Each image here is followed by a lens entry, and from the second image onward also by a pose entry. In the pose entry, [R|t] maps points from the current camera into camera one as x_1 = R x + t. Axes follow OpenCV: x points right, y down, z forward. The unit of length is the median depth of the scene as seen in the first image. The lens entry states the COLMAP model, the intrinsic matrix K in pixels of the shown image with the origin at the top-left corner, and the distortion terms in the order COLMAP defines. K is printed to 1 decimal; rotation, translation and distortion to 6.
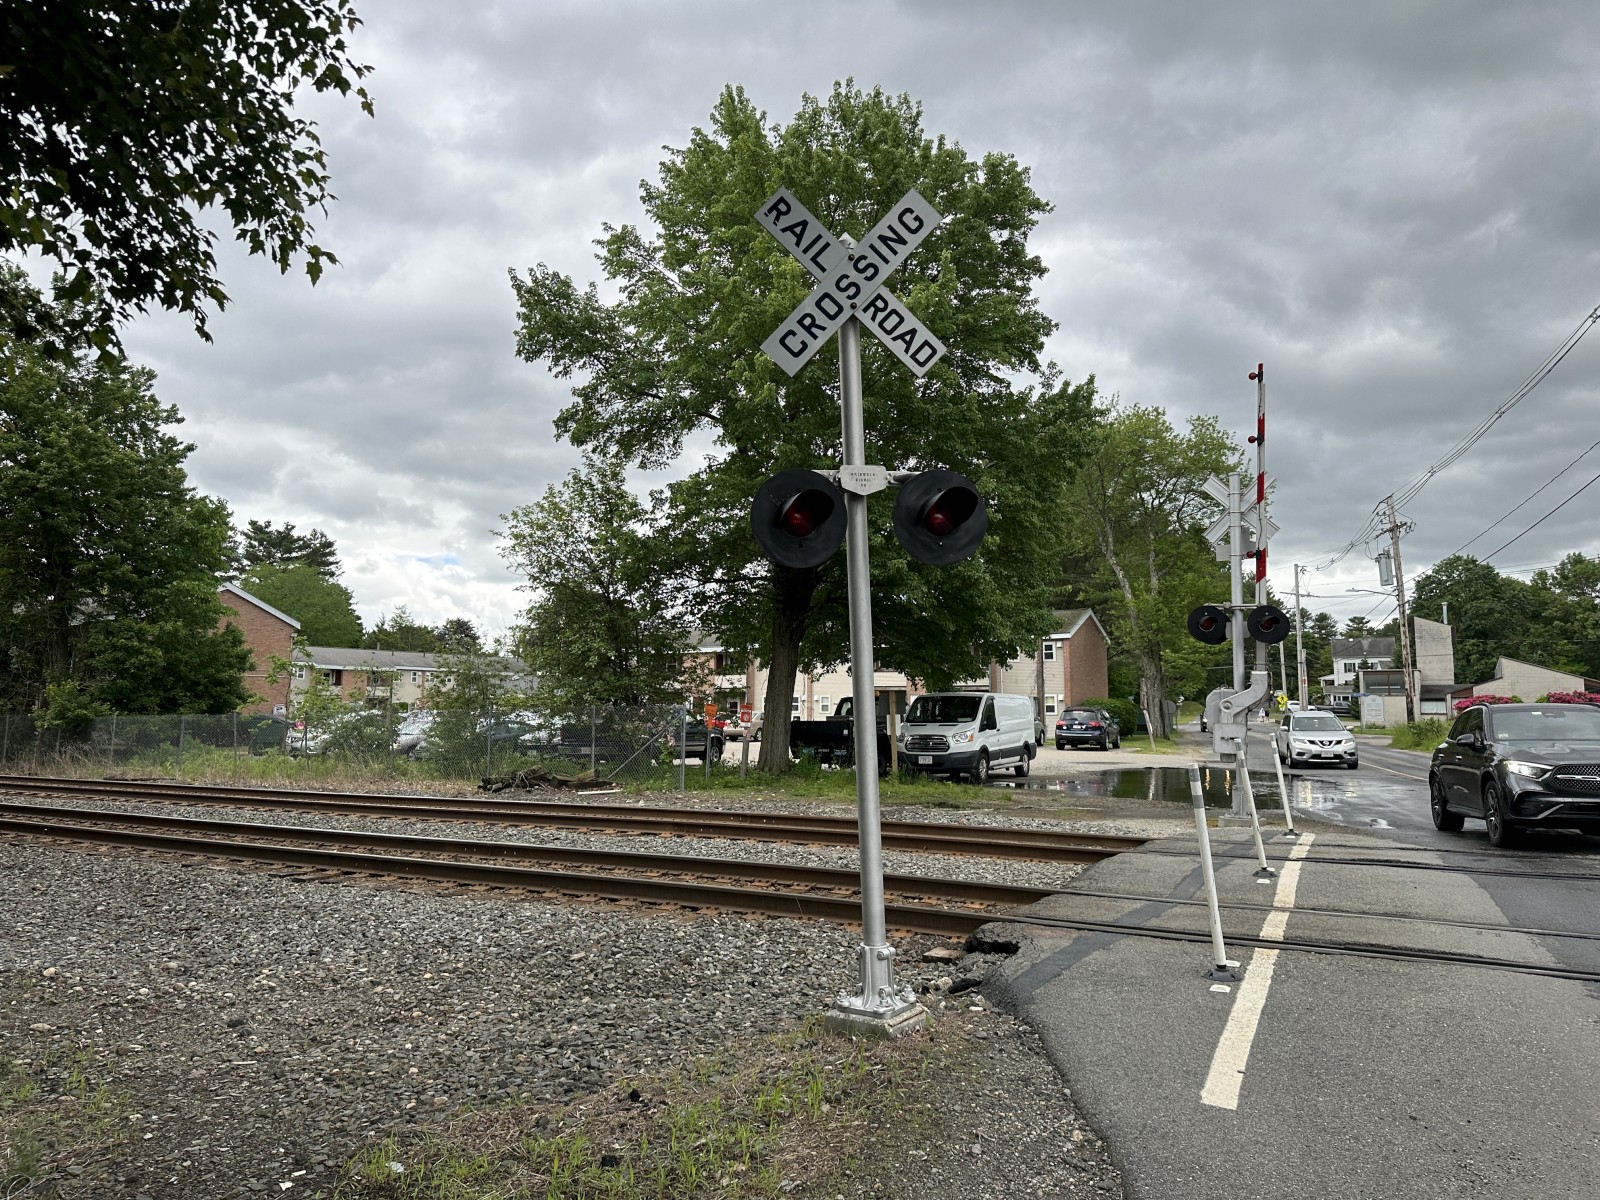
lens RADIAL K [[1094.8, 0, 754.3], [0, 1094.8, 598.9], [0, 0, 1]] dist [0.095532, -0.110702]
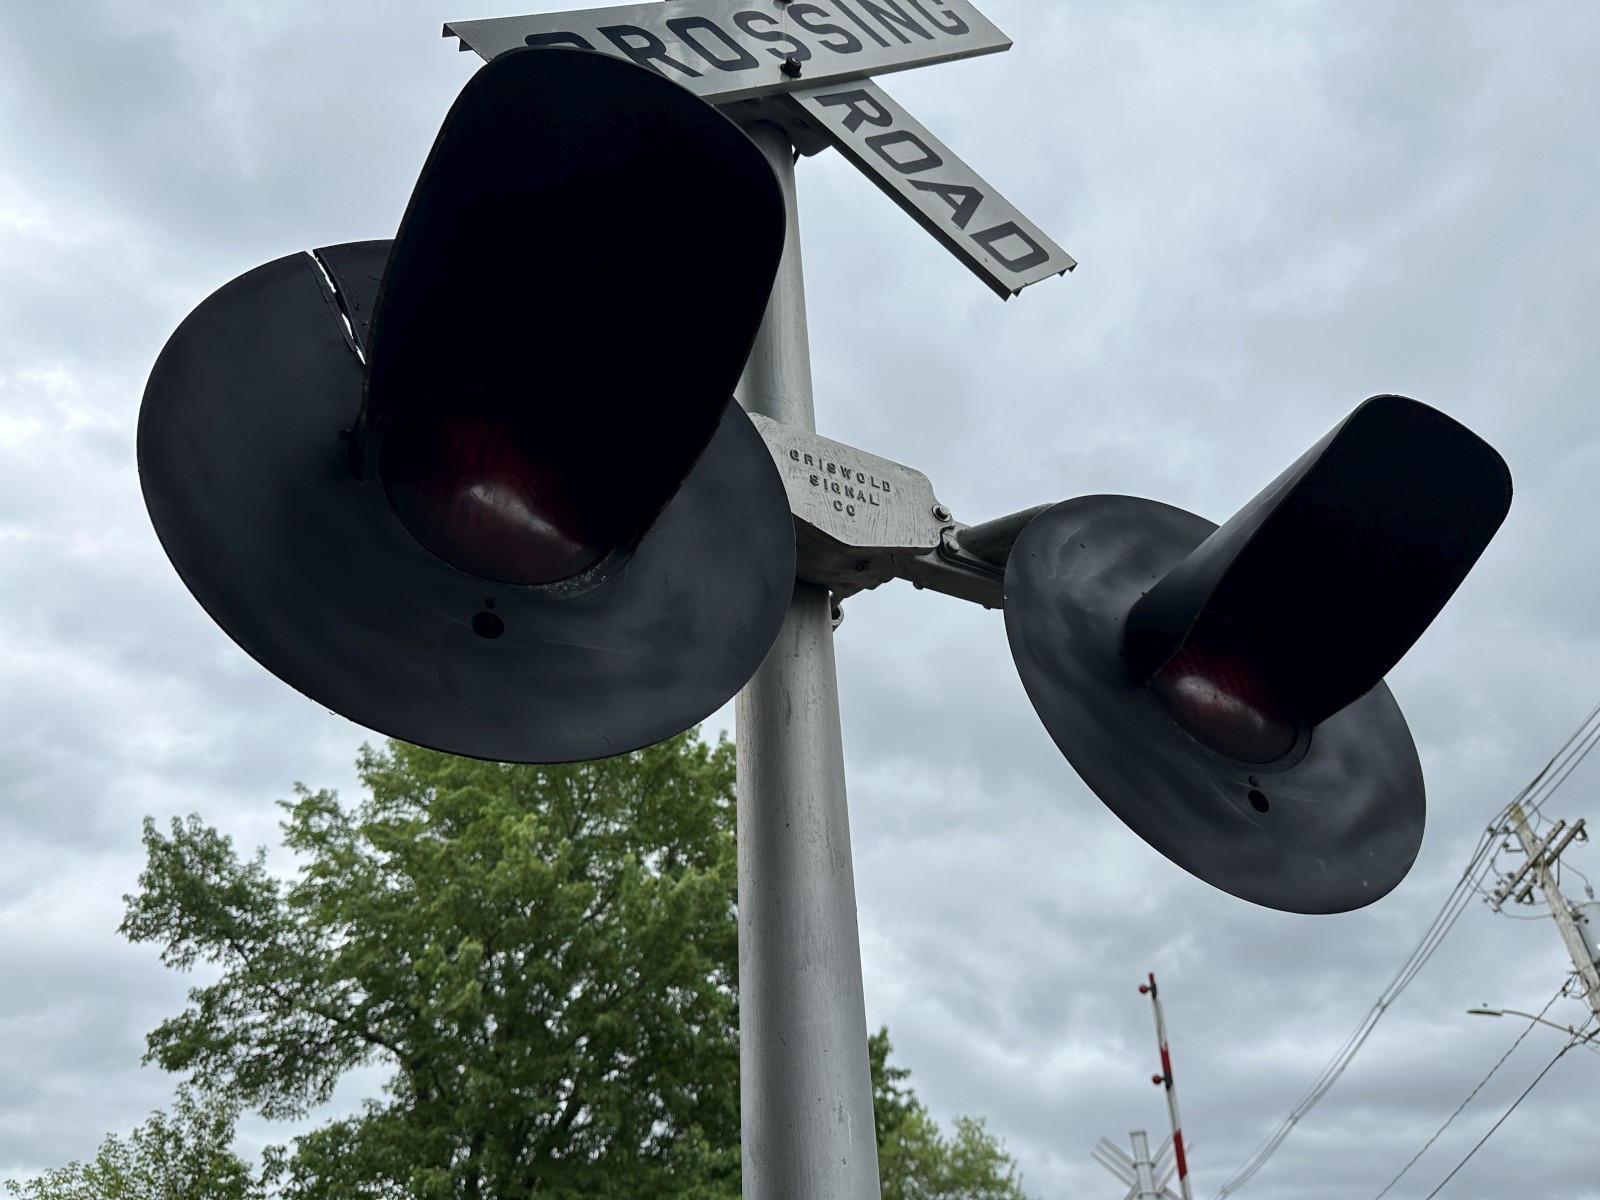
lens RADIAL K [[1094.8, 0, 754.3], [0, 1094.8, 598.9], [0, 0, 1]] dist [0.095532, -0.110702]
pose [[0.969365, 0.148254, 0.195838, 0.009675], [-0.011733, 0.824341, -0.565971, 0.006222], [-0.245345, 0.546335, 0.800827, 0.192990]]
